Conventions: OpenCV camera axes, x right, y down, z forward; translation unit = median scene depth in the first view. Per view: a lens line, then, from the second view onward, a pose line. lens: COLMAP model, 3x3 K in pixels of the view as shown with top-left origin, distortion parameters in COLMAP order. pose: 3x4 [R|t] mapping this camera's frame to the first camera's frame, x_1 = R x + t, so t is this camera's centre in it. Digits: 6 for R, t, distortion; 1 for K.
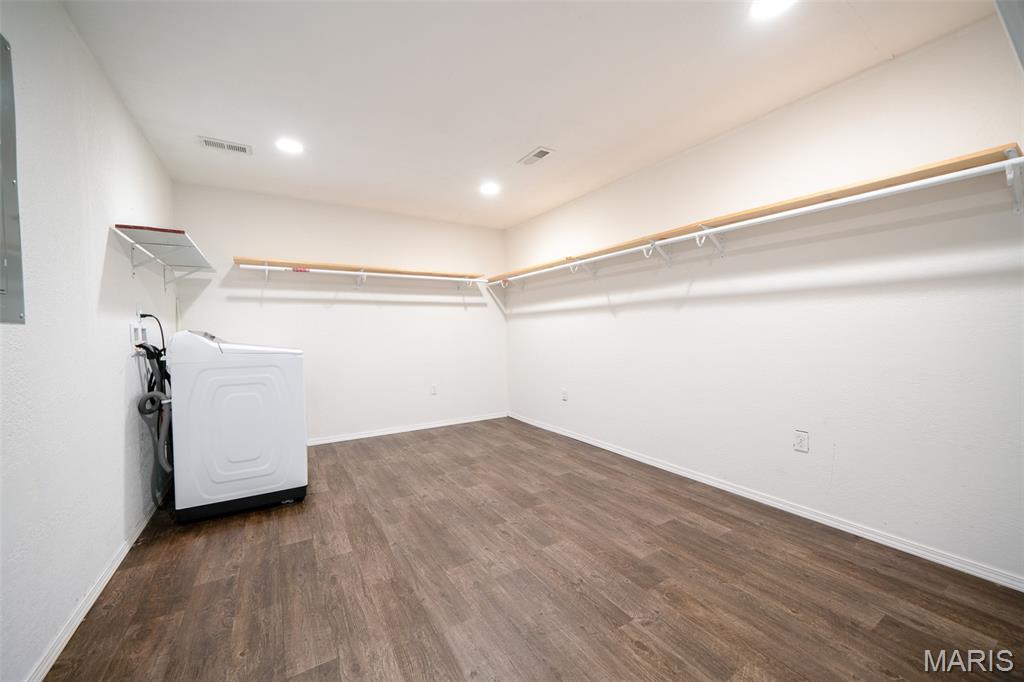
lens RADIAL K [[375.0, 0, 489.7], [0, 375.0, 332.2], [0, 0, 1]] dist [-0.006725, 0.000396]
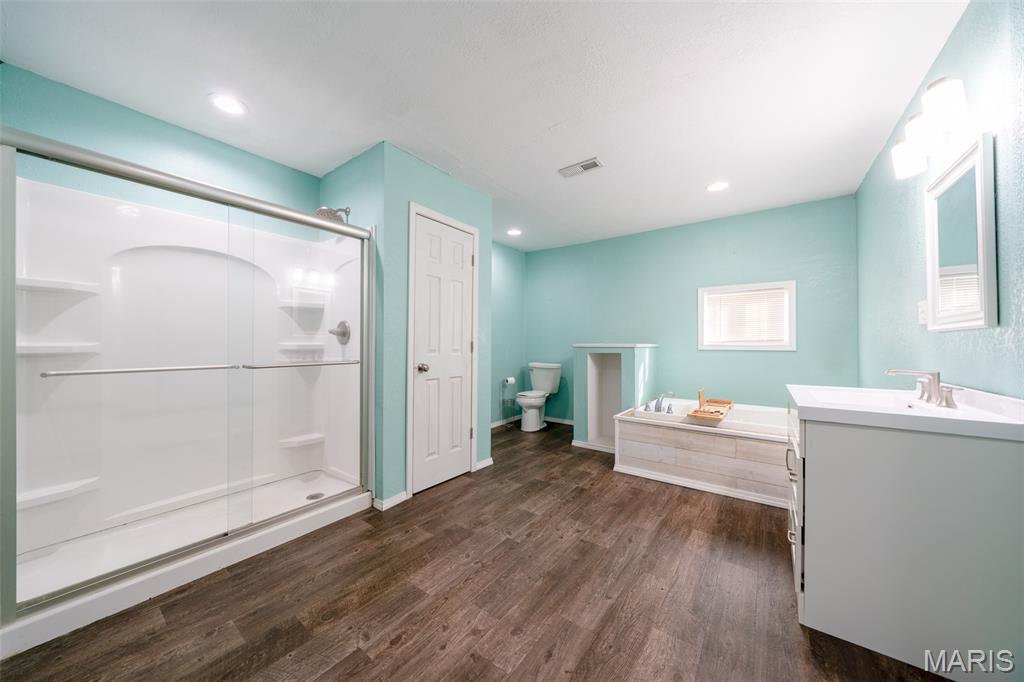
lens RADIAL K [[348.1, 0, 519.8], [0, 348.1, 340.6], [0, 0, 1]] dist [-0.000696, -0.000299]
pose [[-0.406156, 0.011803, 0.913728, -0.852992], [-0.007879, 0.999834, -0.016417, 0.012088], [-0.913770, -0.013867, -0.405996, 1.445854]]
